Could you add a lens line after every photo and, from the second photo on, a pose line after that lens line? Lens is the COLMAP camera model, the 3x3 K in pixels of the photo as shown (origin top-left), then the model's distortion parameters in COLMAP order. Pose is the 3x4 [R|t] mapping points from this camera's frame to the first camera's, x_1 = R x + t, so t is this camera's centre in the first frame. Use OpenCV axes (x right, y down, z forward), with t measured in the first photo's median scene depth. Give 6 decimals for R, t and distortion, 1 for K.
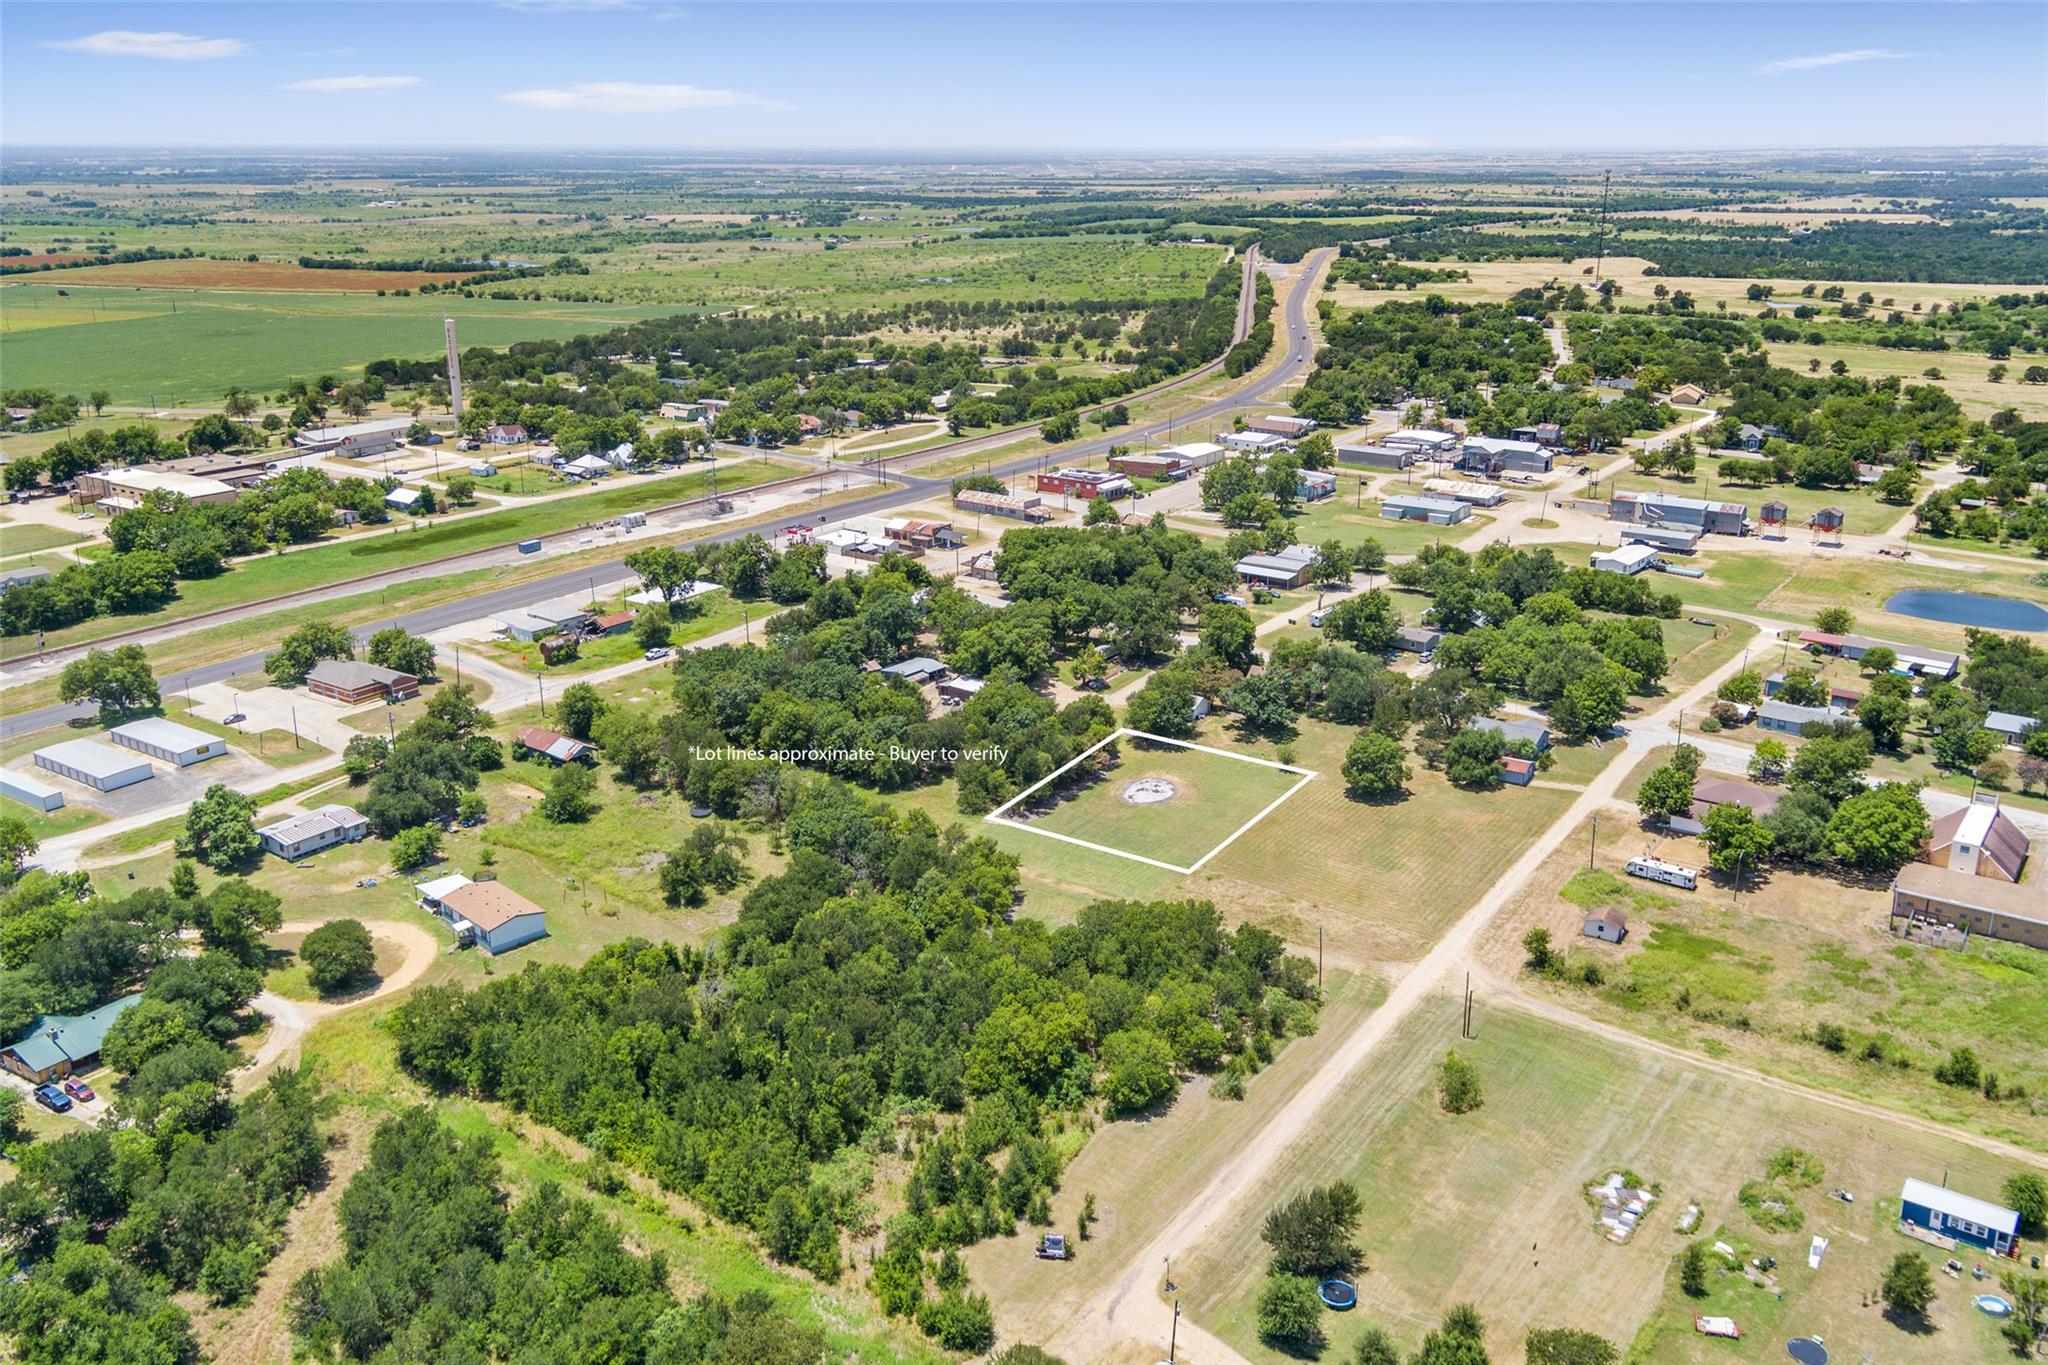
lens RADIAL K [[1584.8, 0, 1024.0], [0, 1584.8, 682.5], [0, 0, 1]] dist [-0.002839, -0.001511]
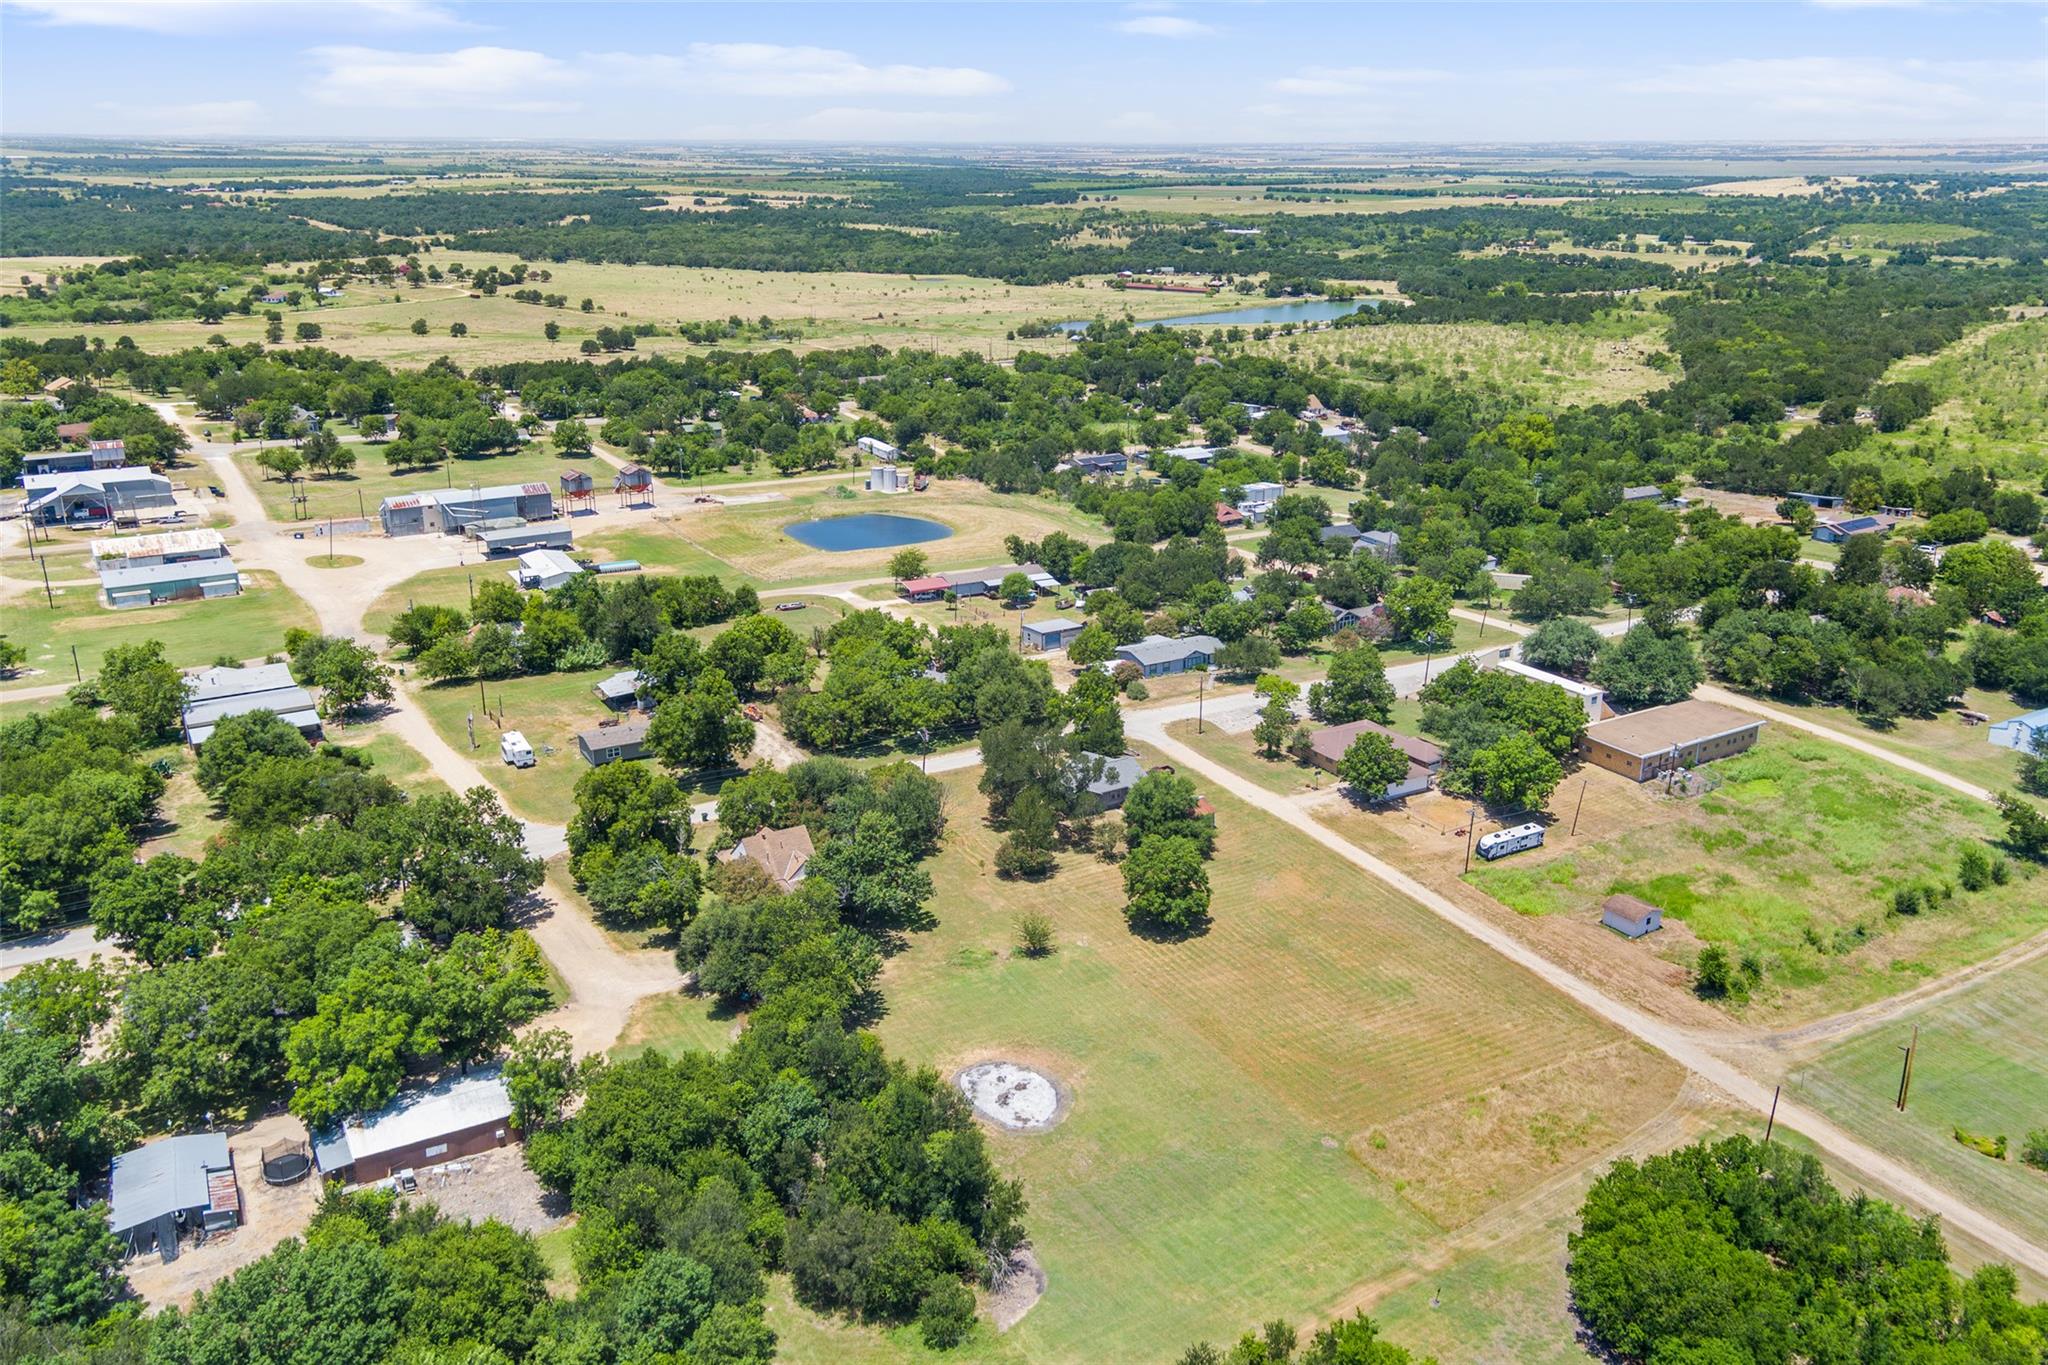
lens RADIAL K [[1564.3, 0, 1024.0], [0, 1564.3, 682.5], [0, 0, 1]] dist [0.032882, -0.001618]
pose [[0.389600, -0.296334, 0.872008, -0.180346], [0.287046, 0.938731, 0.190760, -0.086273], [-0.875109, 0.175986, 0.450791, 0.368492]]
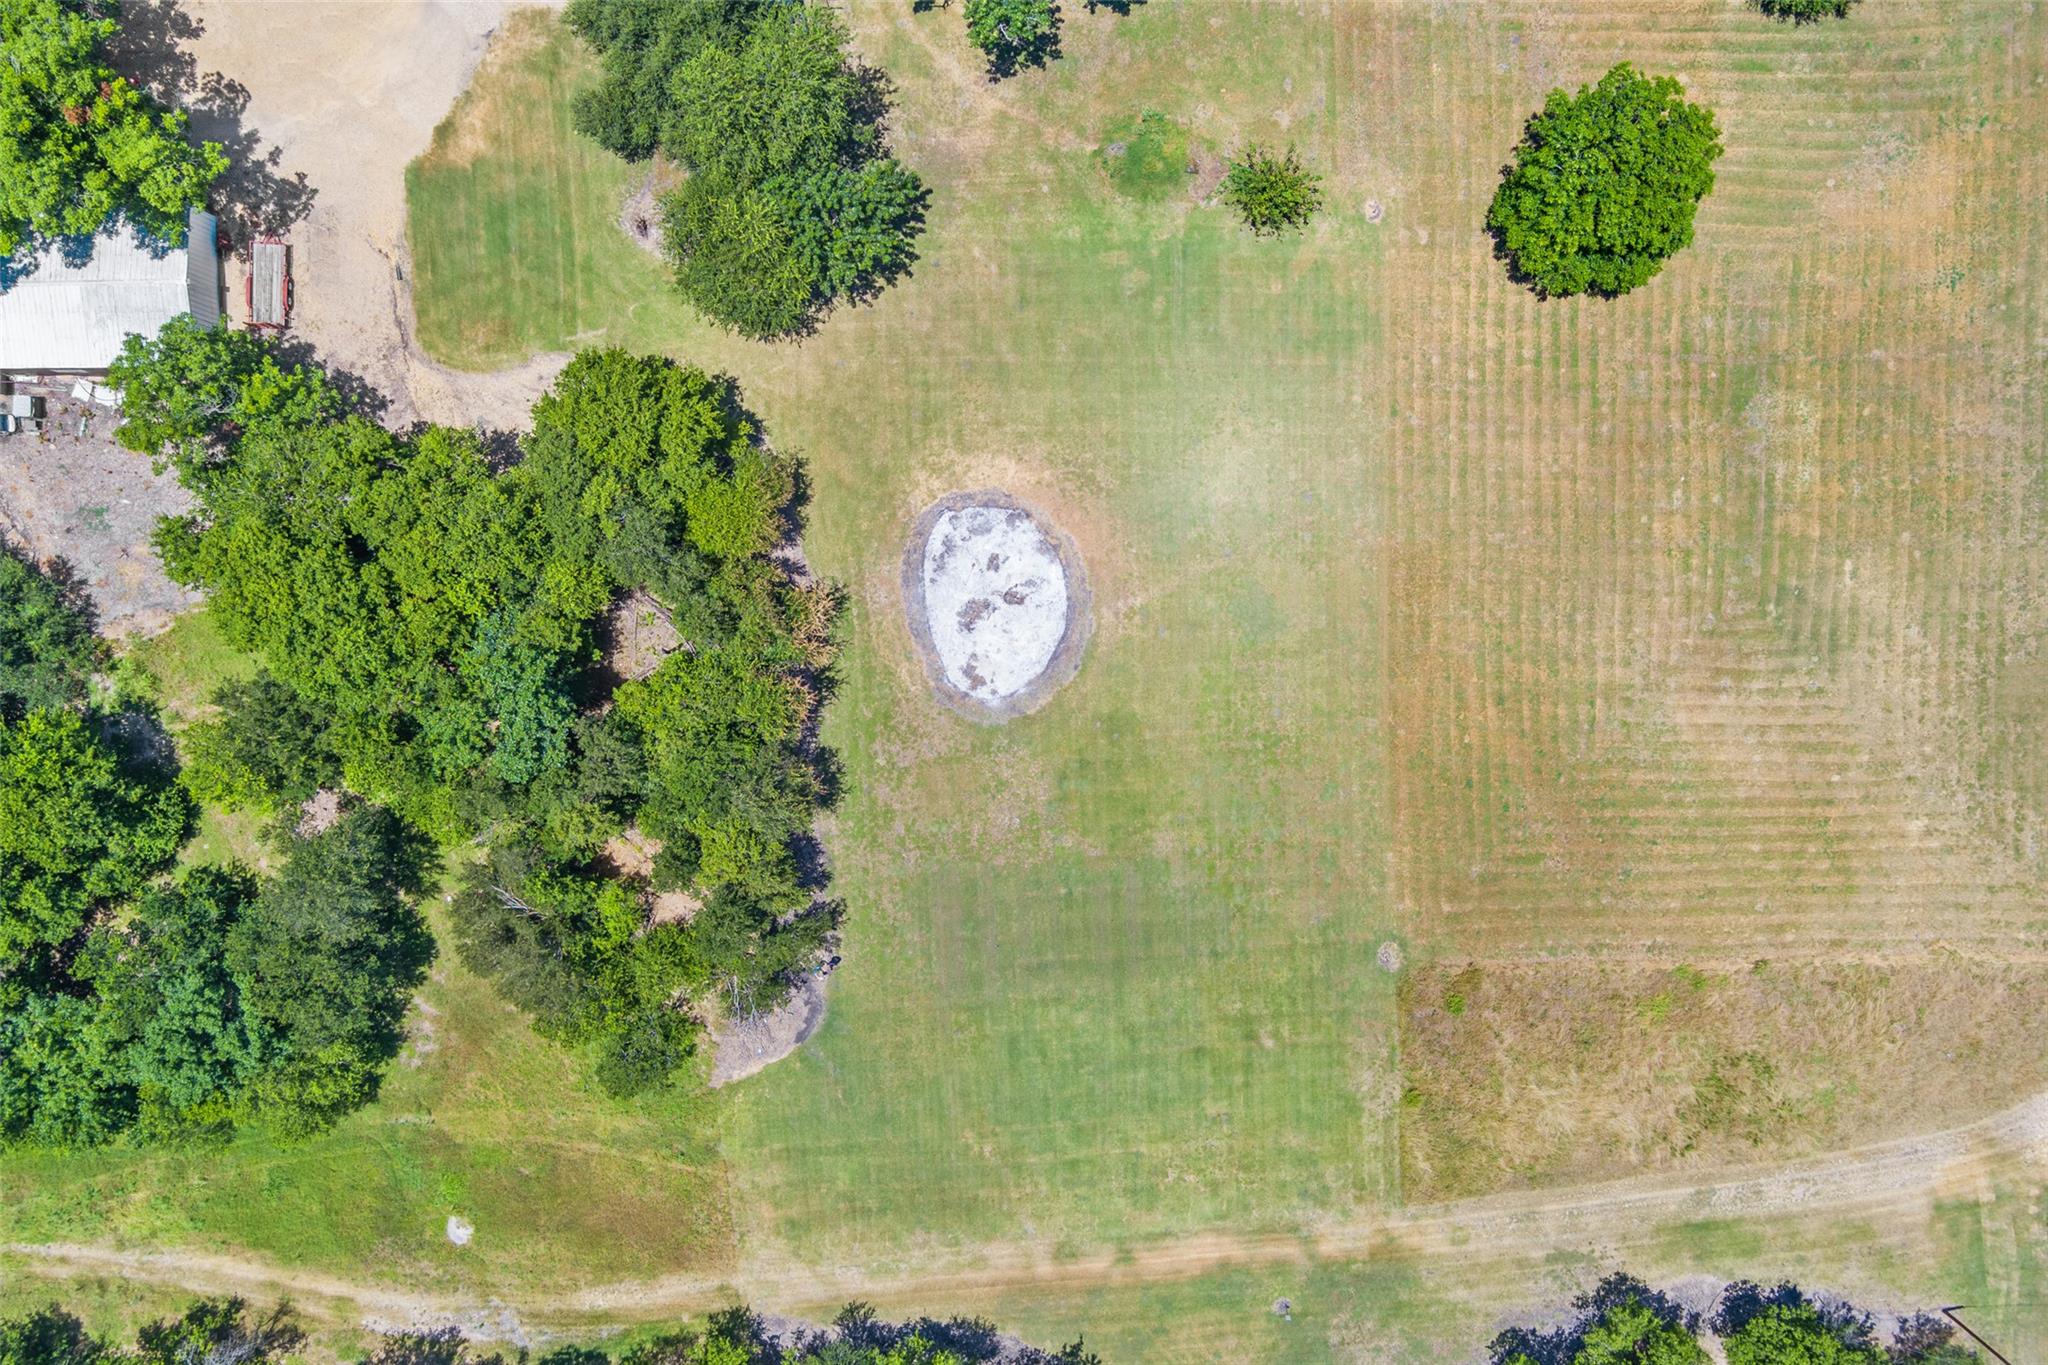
lens RADIAL K [[1584.8, 0, 1024.0], [0, 1584.8, 682.5], [0, 0, 1]] dist [-0.002839, -0.001511]
pose [[0.792860, -0.609317, -0.010303, 0.038169], [0.195406, 0.238182, 0.951360, -0.118547], [-0.577226, -0.756308, 0.307909, 0.450007]]
